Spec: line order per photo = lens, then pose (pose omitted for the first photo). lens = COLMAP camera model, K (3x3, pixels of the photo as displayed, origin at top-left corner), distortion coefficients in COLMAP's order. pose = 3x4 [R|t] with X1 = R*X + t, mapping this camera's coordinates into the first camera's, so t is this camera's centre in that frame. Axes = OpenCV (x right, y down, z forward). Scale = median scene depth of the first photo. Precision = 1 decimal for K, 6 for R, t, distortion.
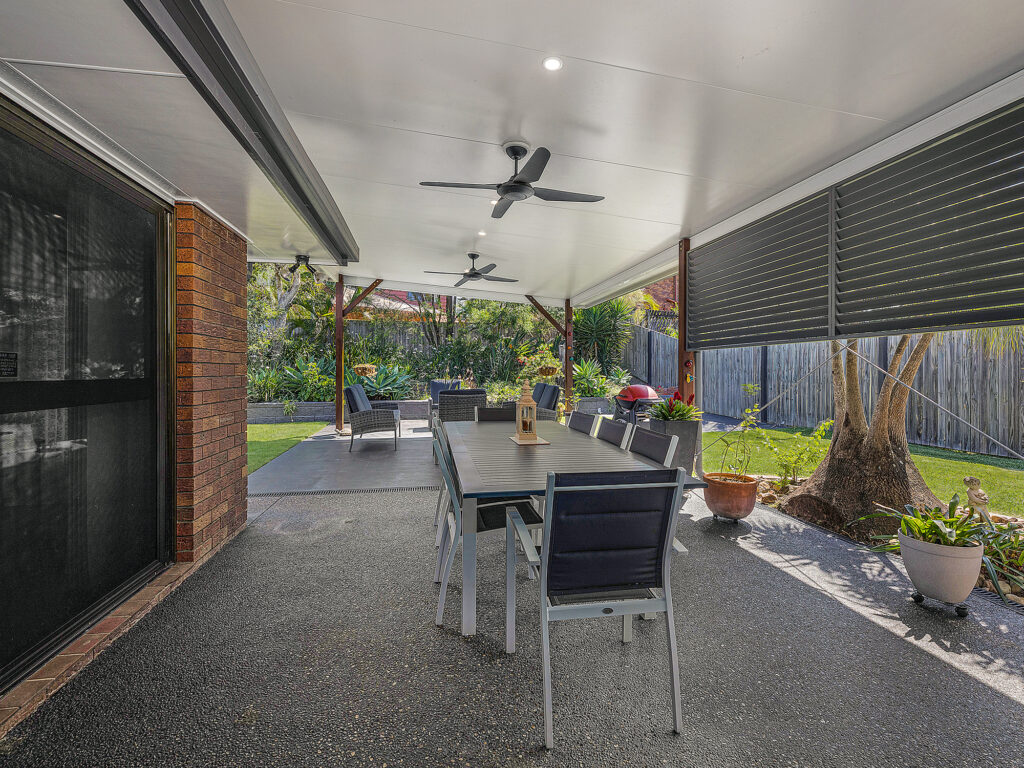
lens RADIAL K [[466.5, 0, 510.0], [0, 466.5, 377.7], [0, 0, 1]] dist [-0.002559, -0.000031]
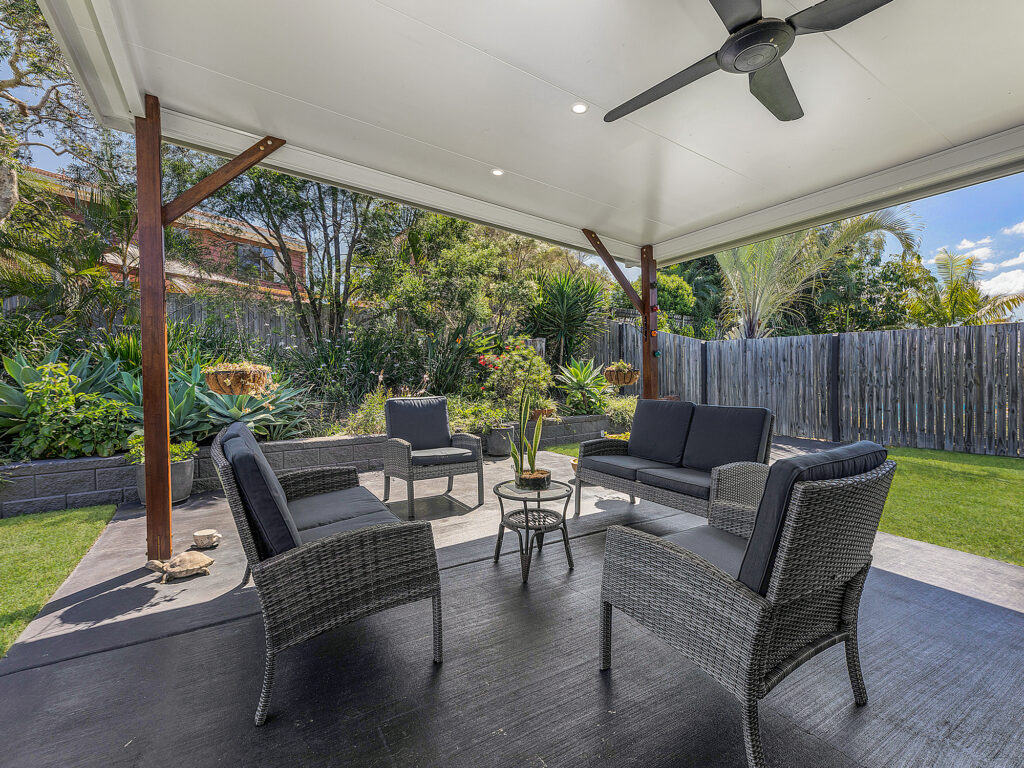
lens RADIAL K [[466.5, 0, 515.5], [0, 466.5, 388.4], [0, 0, 1]] dist [-0.002559, -0.000031]
pose [[0.930706, -0.021610, 0.365129, -0.199151], [0.019567, 0.999765, 0.009294, -0.006141], [-0.365244, -0.001506, 0.930911, 0.476015]]
